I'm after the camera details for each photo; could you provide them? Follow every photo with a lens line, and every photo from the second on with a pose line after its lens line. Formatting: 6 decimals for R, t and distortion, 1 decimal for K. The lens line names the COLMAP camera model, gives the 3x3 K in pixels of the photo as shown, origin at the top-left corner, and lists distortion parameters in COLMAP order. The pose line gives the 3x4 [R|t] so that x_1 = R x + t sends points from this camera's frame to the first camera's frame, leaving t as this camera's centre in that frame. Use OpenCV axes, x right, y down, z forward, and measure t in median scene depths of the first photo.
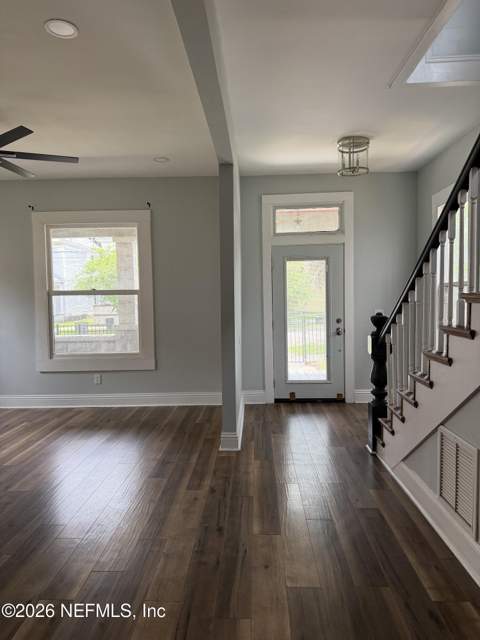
lens RADIAL K [[451.0, 0, 240.0], [0, 451.0, 320.0], [0, 0, 1]] dist [0.068160, -0.094538]
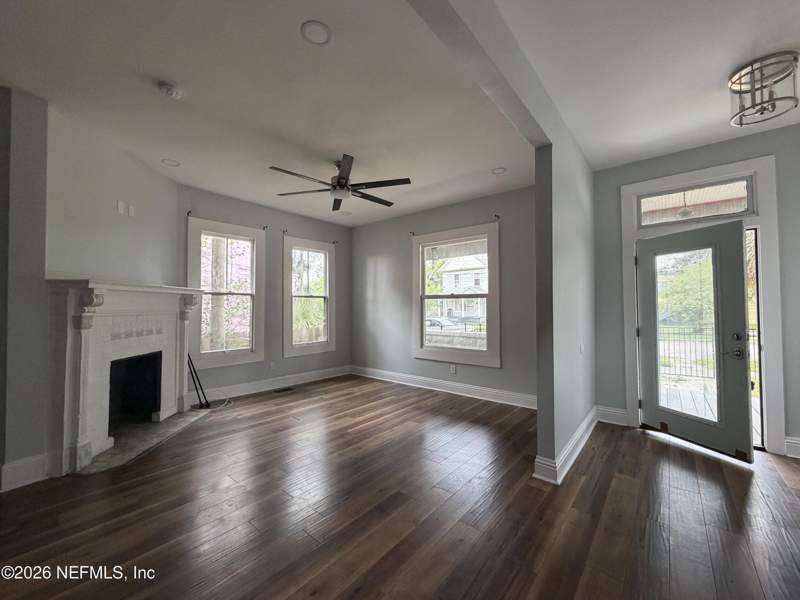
lens RADIAL K [[319.2, 0, 400.0], [0, 319.2, 300.0], [0, 0, 1]] dist [0.001214, -0.004235]
pose [[0.786012, 0.002464, -0.618207, 0.094271], [-0.044091, 0.997669, -0.052082, -0.000816], [0.616637, 0.068194, 0.784288, 0.257063]]
